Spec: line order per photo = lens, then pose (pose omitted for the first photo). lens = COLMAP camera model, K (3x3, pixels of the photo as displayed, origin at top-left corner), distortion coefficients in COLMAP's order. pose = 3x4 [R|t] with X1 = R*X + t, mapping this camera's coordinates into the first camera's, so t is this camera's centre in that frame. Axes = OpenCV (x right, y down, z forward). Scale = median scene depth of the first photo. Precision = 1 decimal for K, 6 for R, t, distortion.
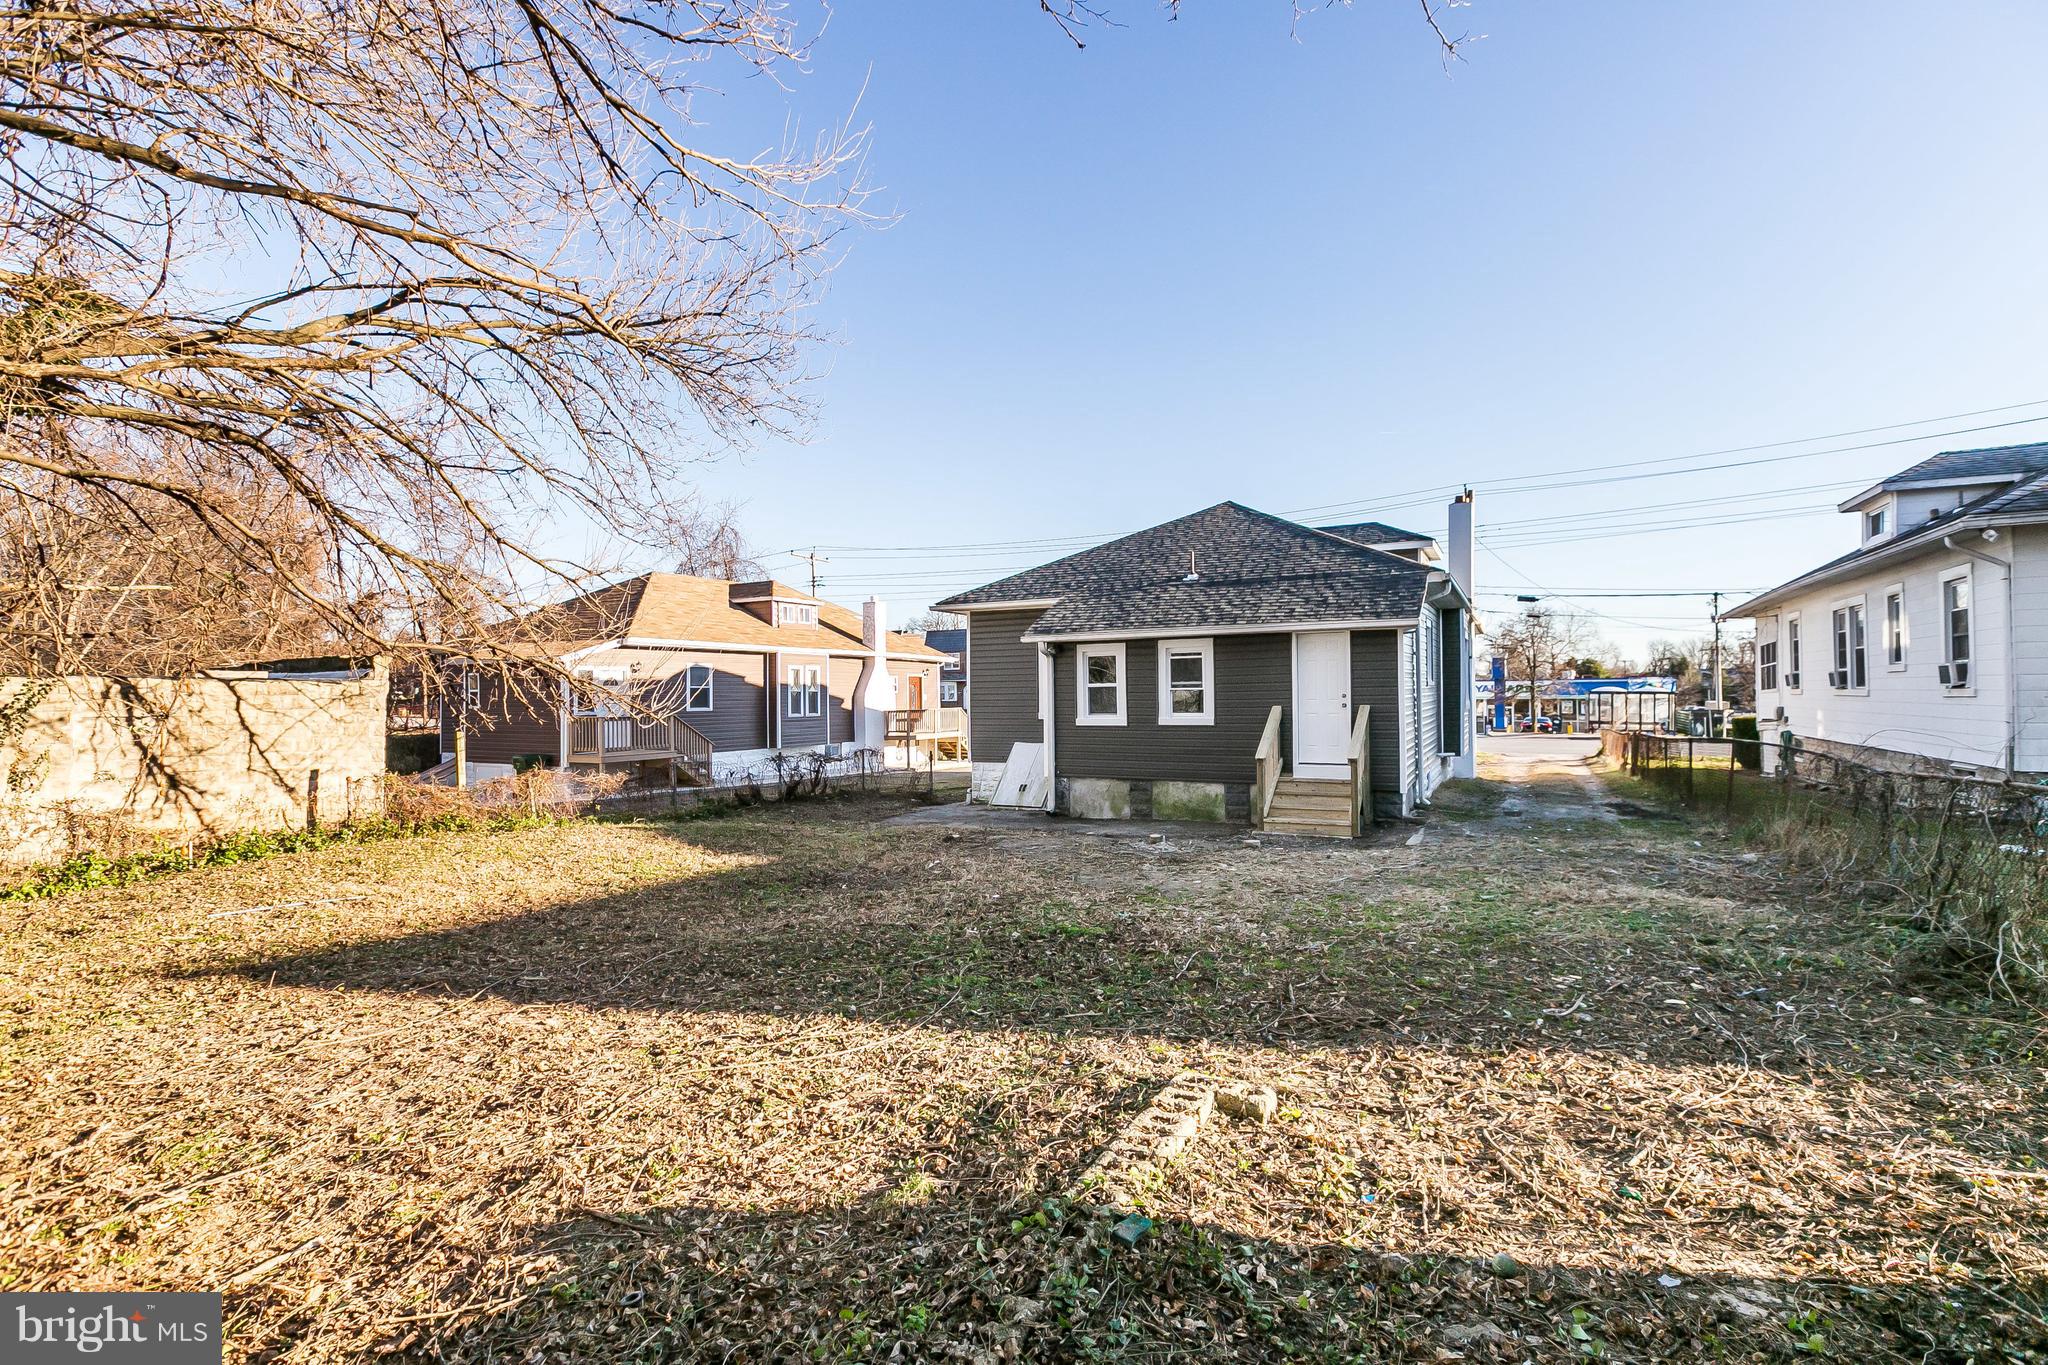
lens RADIAL K [[930.3, 0, 1025.3], [0, 930.3, 696.0], [0, 0, 1]] dist [0.000076, 0.000016]
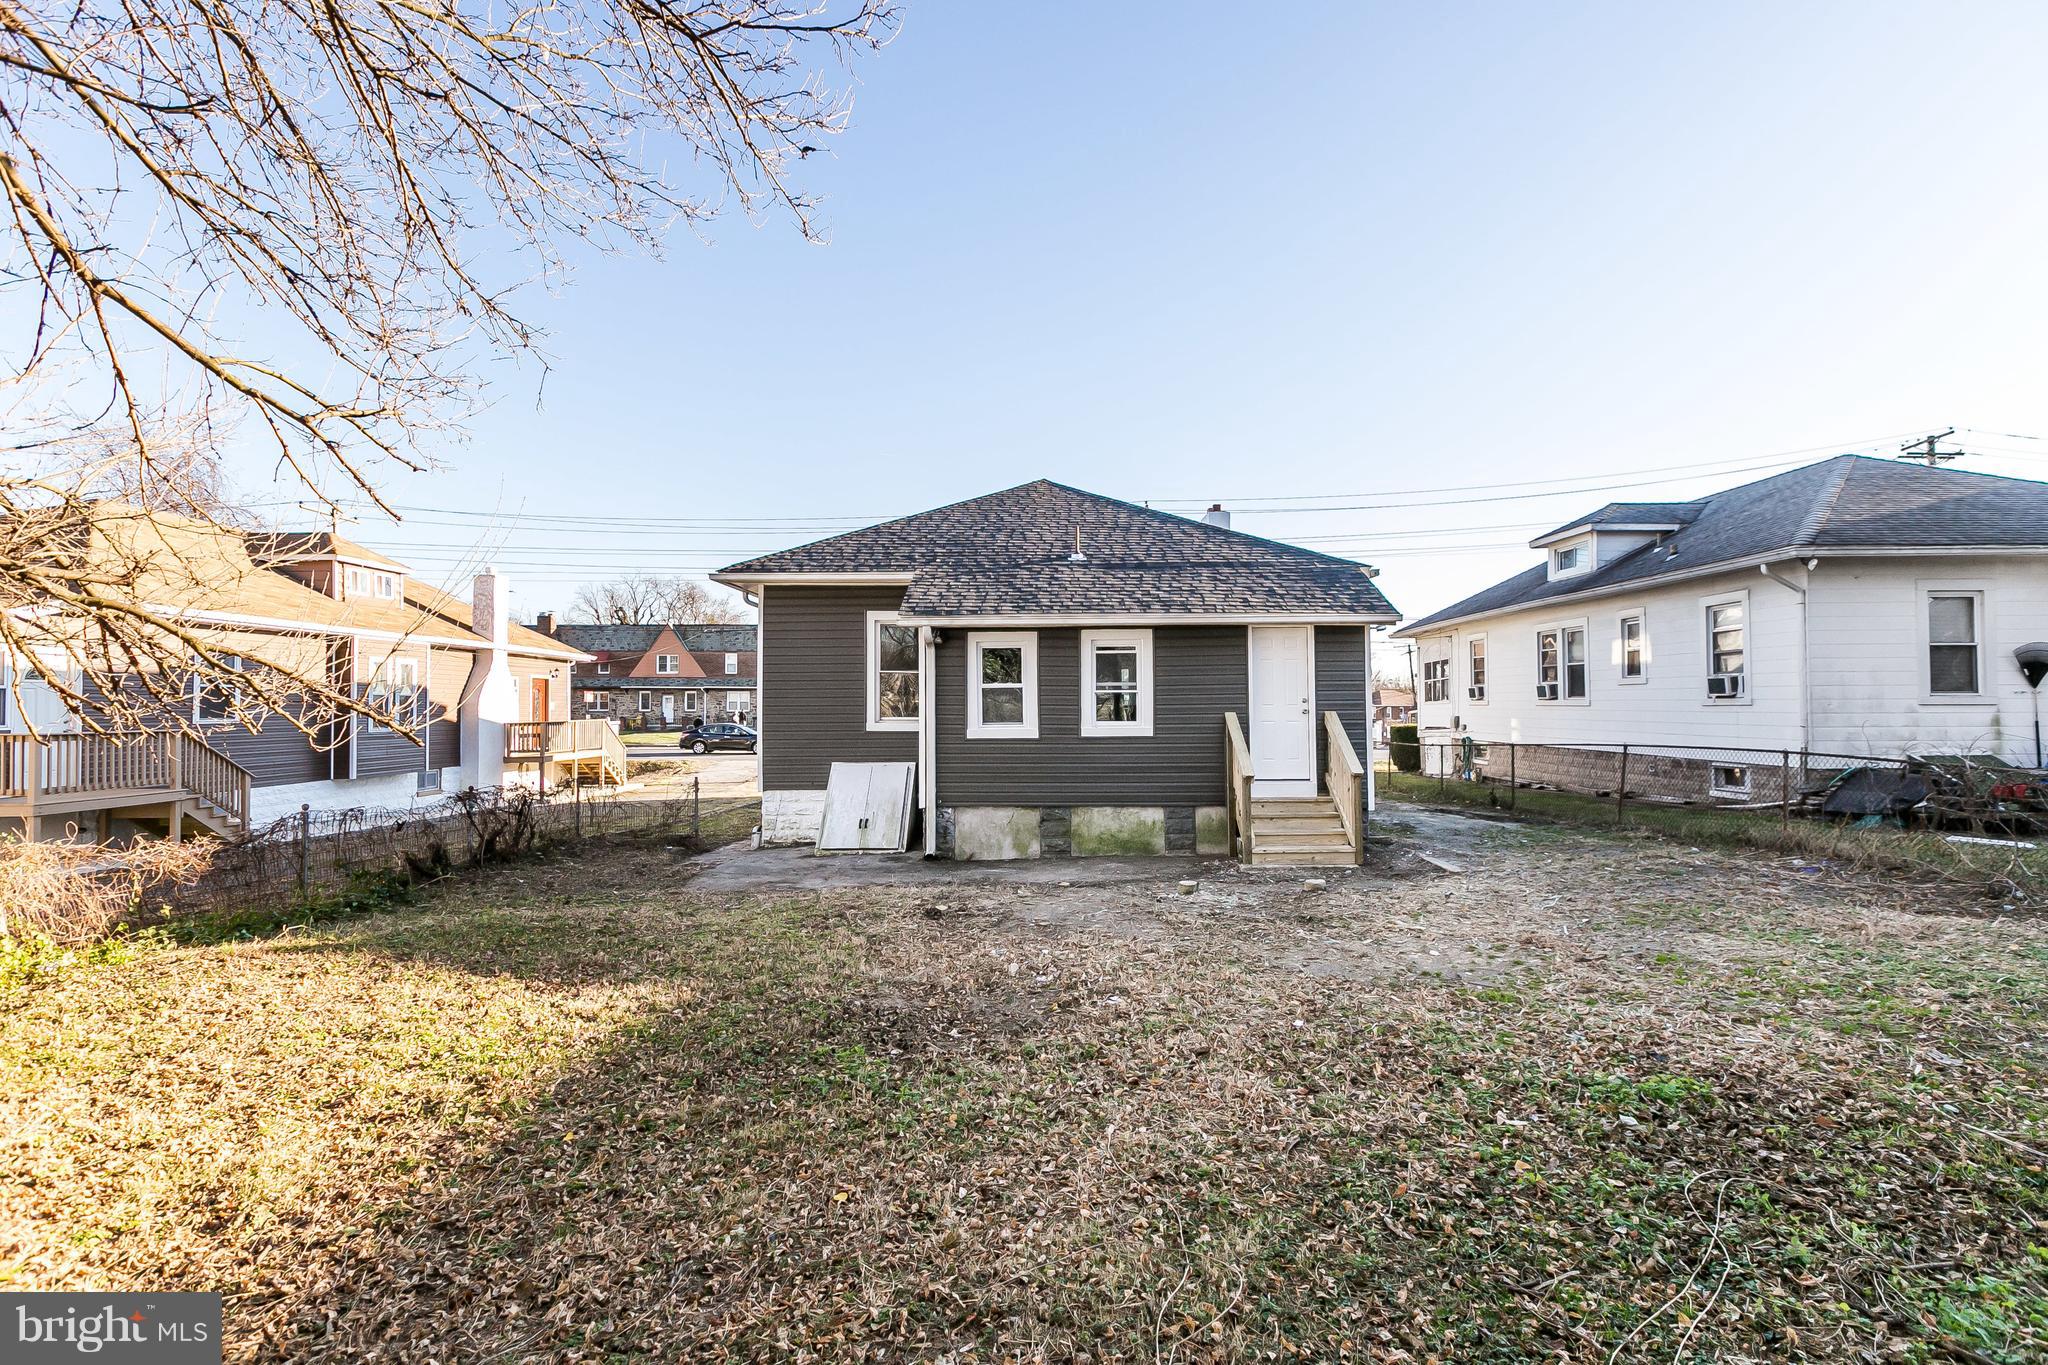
lens RADIAL K [[930.3, 0, 1025.3], [0, 930.3, 696.0], [0, 0, 1]] dist [0.000076, 0.000016]
pose [[0.887932, 0.010370, 0.459858, -0.250123], [-0.003520, 0.999870, -0.015751, 0.008831], [-0.459961, 0.012367, 0.887853, 0.304118]]
